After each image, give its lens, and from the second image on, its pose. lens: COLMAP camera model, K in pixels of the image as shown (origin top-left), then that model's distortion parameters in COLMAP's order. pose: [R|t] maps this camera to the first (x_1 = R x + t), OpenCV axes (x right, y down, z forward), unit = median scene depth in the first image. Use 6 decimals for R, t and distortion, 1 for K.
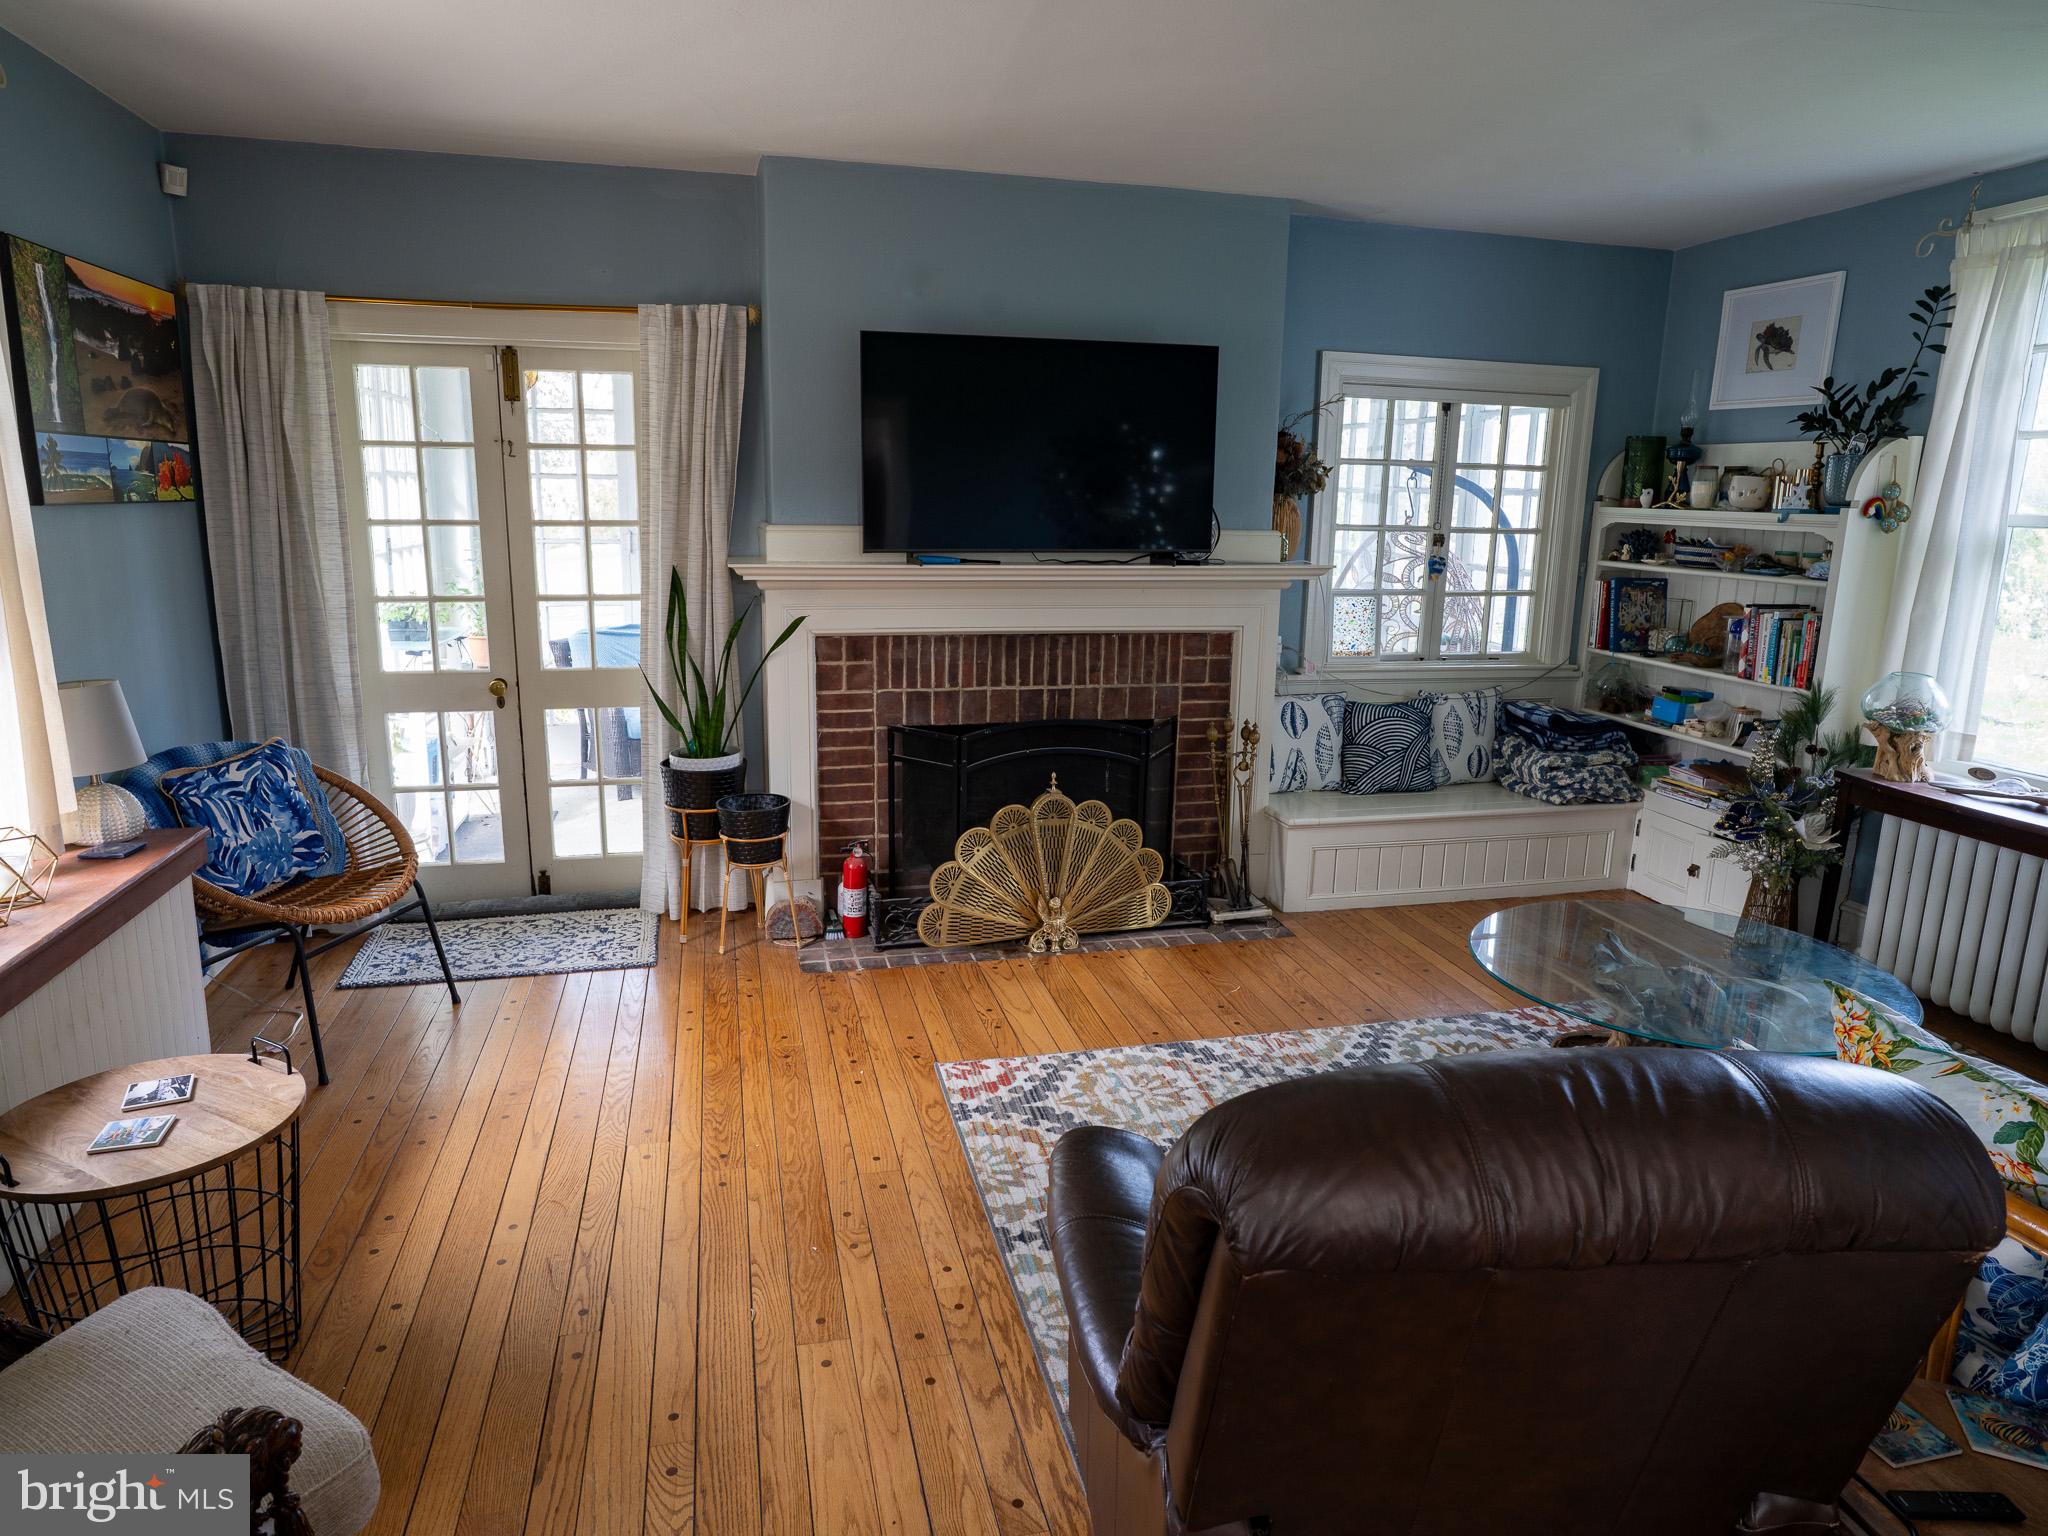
lens RADIAL K [[1267.6, 0, 1016.2], [0, 1267.6, 768.8], [0, 0, 1]] dist [-0.051441, 0.038127]
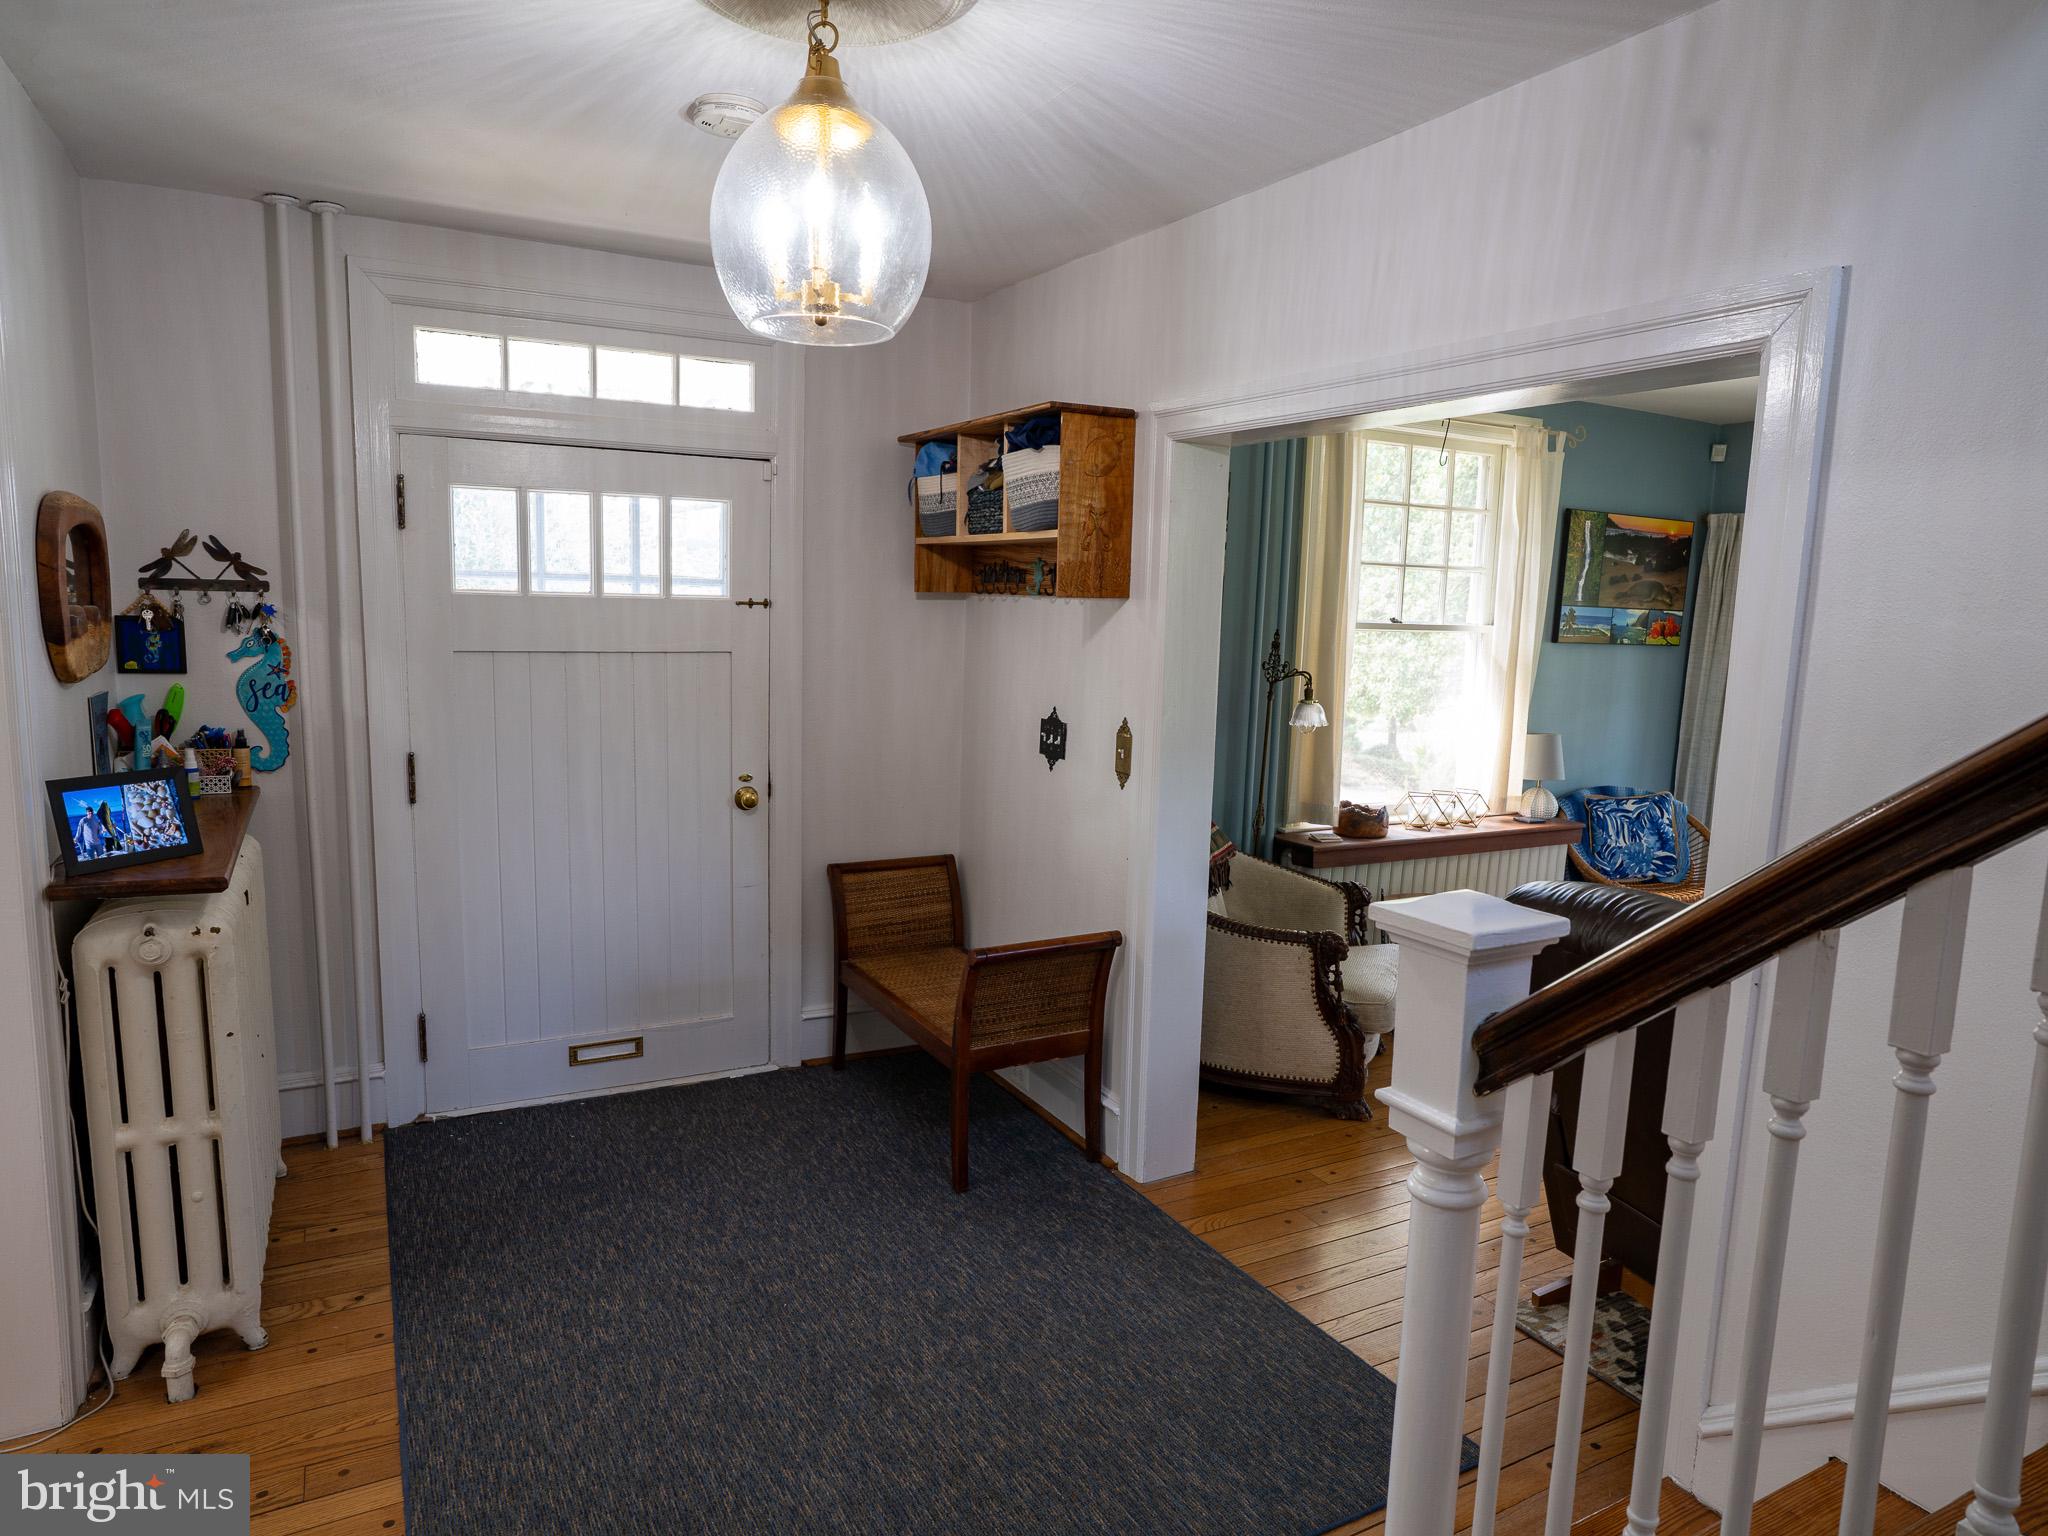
lens RADIAL K [[1267.6, 0, 1031.5], [0, 1267.6, 768.6], [0, 0, 1]] dist [-0.051441, 0.038127]
pose [[0.261220, 0.128363, -0.956707, 0.611617], [-0.240129, 0.968603, 0.064394, 0.032017], [0.934935, 0.212912, 0.283842, -0.185549]]
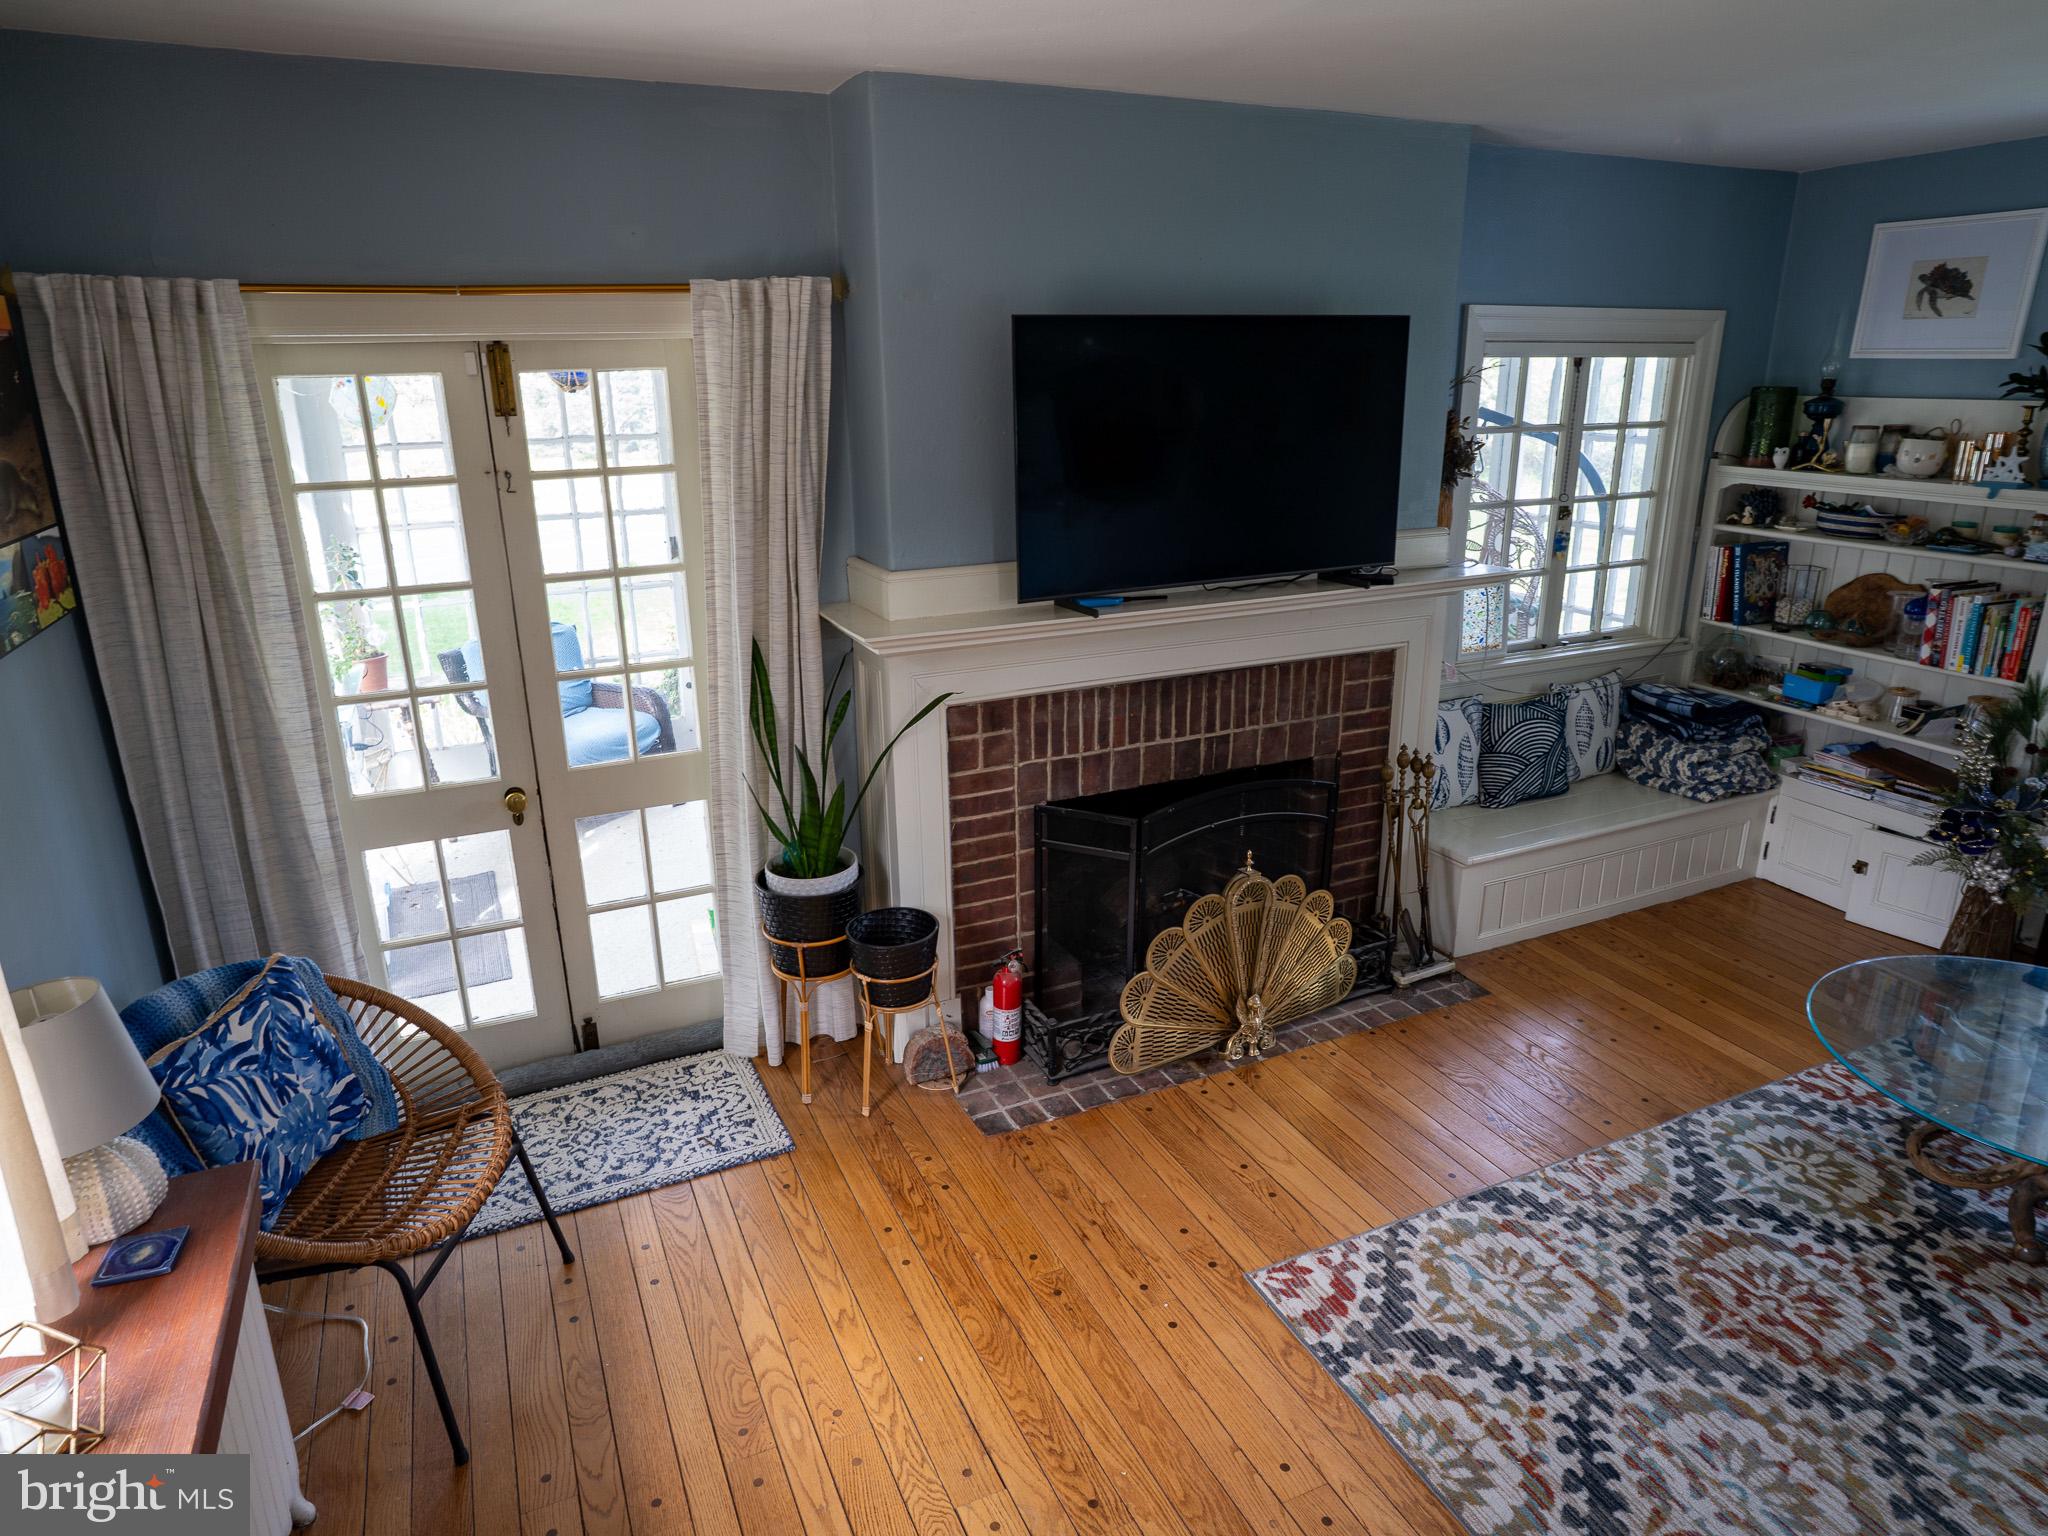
lens RADIAL K [[1267.6, 0, 1021.1], [0, 1267.6, 774.4], [0, 0, 1]] dist [-0.051441, 0.038127]
pose [[0.981237, -0.088696, 0.171195, -0.250127], [0.071442, 0.991961, 0.104450, -0.141155], [-0.179084, -0.090260, 0.979685, 0.216748]]
